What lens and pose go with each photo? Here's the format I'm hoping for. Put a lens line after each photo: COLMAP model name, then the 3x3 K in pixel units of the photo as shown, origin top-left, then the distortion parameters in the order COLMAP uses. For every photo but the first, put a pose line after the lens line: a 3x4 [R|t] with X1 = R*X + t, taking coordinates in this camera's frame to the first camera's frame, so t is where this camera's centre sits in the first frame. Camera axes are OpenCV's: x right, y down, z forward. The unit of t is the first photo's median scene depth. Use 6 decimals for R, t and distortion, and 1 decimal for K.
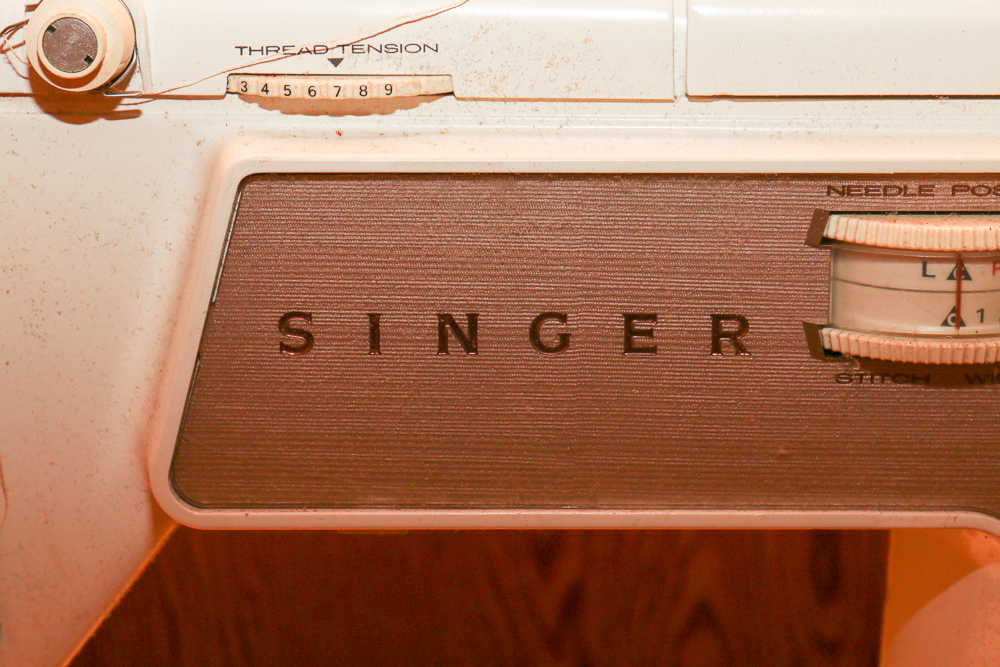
lens RADIAL K [[3029.2, 0, 500.0], [0, 3029.2, 333.5], [0, 0, 1]] dist [0.038604, 0.900324]
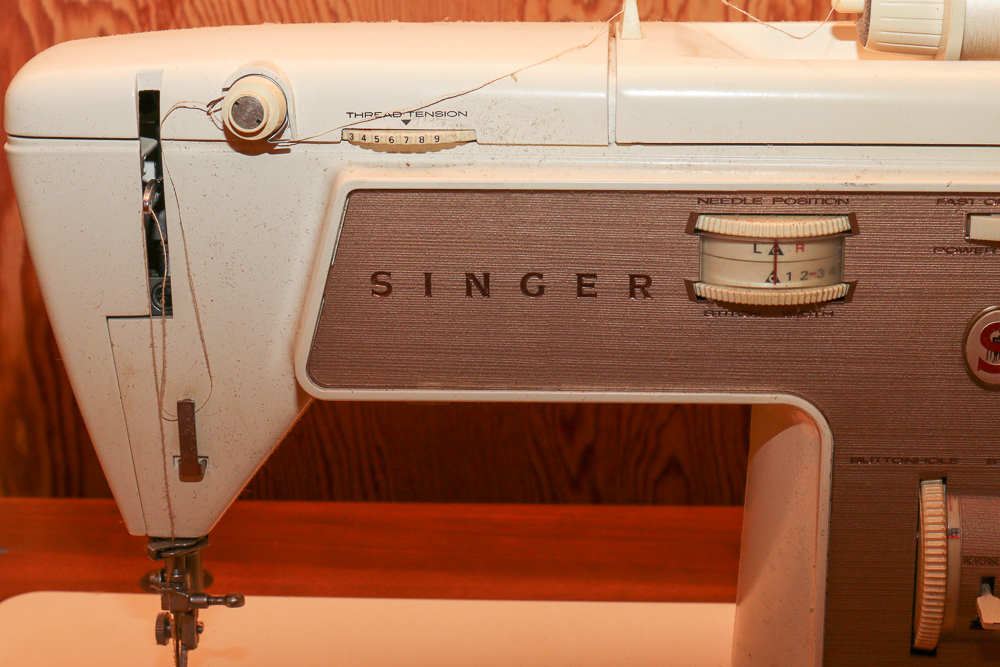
lens RADIAL K [[2358.7, 0, 500.0], [0, 2358.7, 333.5], [0, 0, 1]] dist [0.008572, 0.120146]
pose [[0.998308, 0.007691, -0.057640, 0.073679], [-0.006212, 0.999648, 0.025793, -0.006814], [0.057818, -0.025391, 0.998004, -0.299425]]
